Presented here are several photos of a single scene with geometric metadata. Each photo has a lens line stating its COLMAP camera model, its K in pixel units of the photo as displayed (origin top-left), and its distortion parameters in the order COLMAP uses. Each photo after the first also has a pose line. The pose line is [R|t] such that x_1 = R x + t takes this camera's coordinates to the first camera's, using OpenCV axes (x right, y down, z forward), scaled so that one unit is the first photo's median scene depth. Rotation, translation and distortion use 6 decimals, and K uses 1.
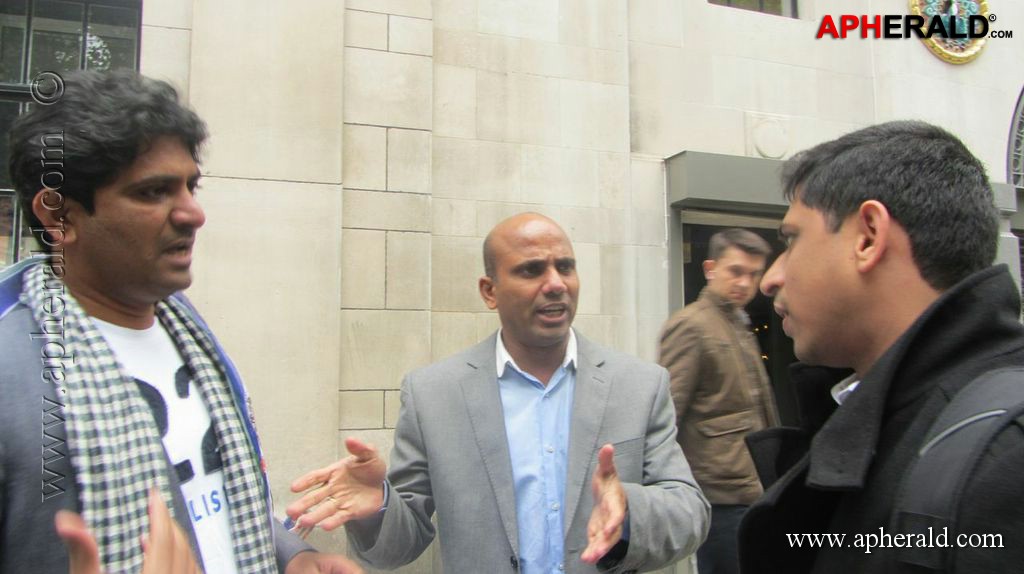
lens RADIAL K [[854.5, 0, 512.3], [0, 854.5, 281.1], [0, 0, 1]] dist [-0.029982, 0.009066]
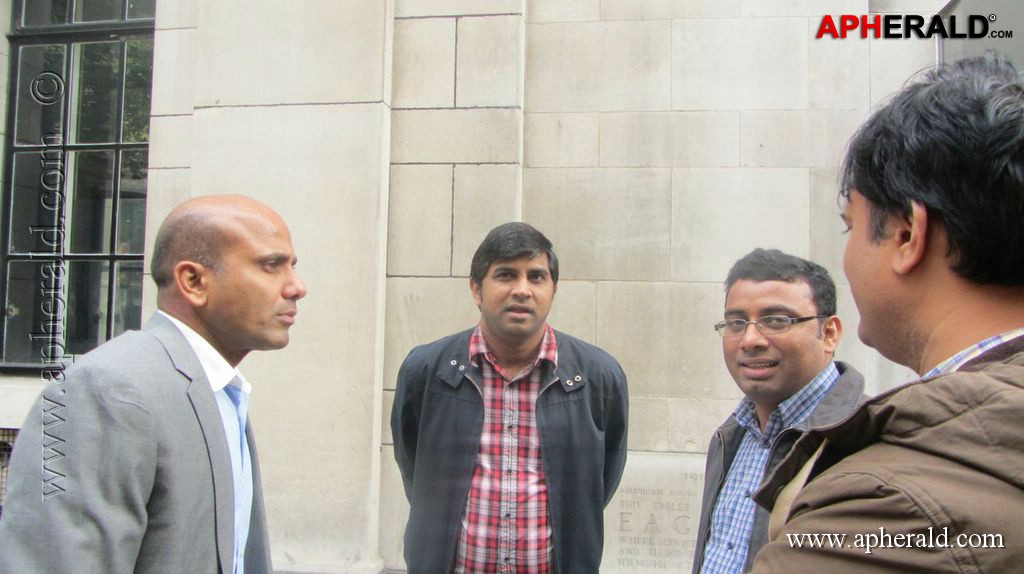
lens RADIAL K [[854.5, 0, 512.3], [0, 854.5, 281.1], [0, 0, 1]] dist [-0.029982, 0.009066]
pose [[0.883405, -0.006292, -0.468568, 0.221819], [0.019890, 0.999512, 0.024078, 0.020670], [0.468188, -0.030590, 0.883099, 0.401050]]
